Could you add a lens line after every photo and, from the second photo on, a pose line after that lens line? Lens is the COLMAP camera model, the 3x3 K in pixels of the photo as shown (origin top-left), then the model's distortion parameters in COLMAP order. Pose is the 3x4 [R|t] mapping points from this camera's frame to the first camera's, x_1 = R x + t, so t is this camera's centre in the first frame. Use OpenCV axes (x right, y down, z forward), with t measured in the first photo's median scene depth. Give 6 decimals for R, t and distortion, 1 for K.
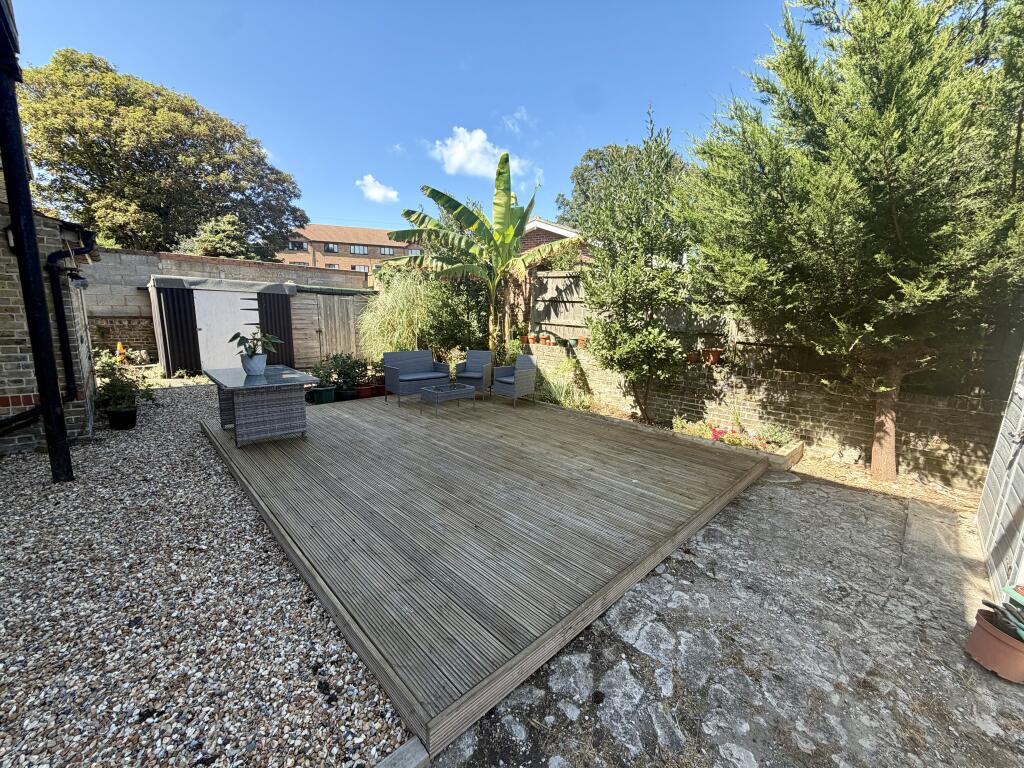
lens RADIAL K [[405.4, 0, 508.6], [0, 405.4, 387.3], [0, 0, 1]] dist [-0.000664, -0.000407]
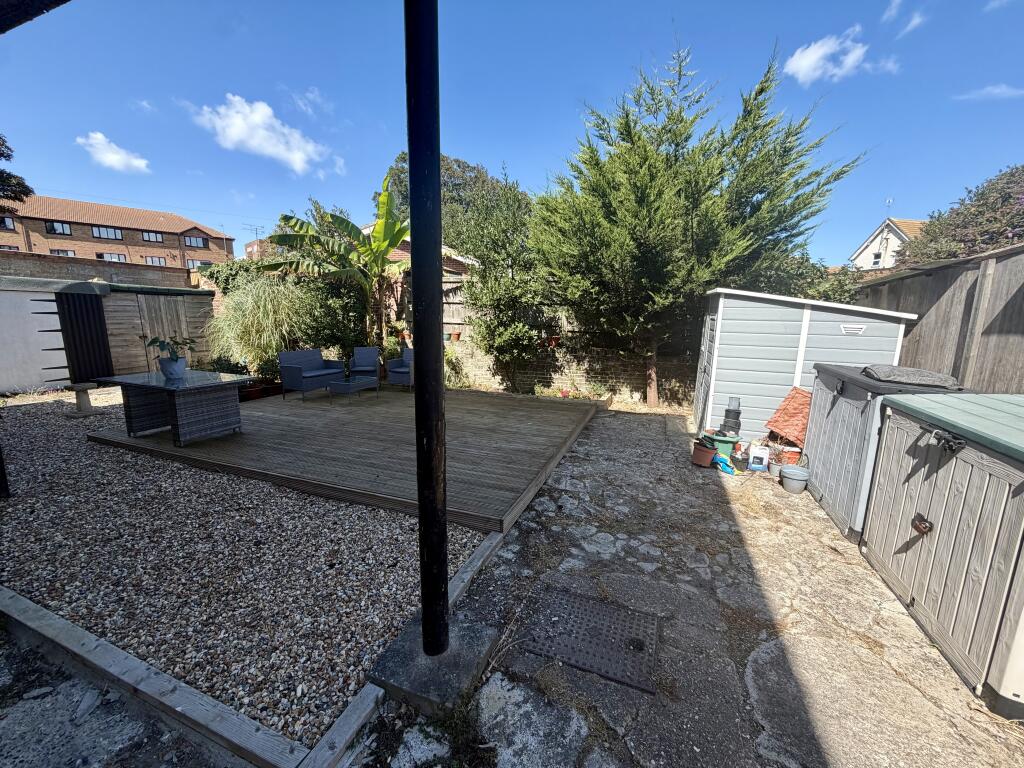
lens RADIAL K [[405.4, 0, 508.6], [0, 405.4, 387.3], [0, 0, 1]] dist [-0.000664, -0.000407]
pose [[0.904593, -0.090253, 0.416613, -0.289809], [0.087809, 0.995822, 0.025069, 0.038696], [-0.417134, 0.013905, 0.908738, -0.264075]]
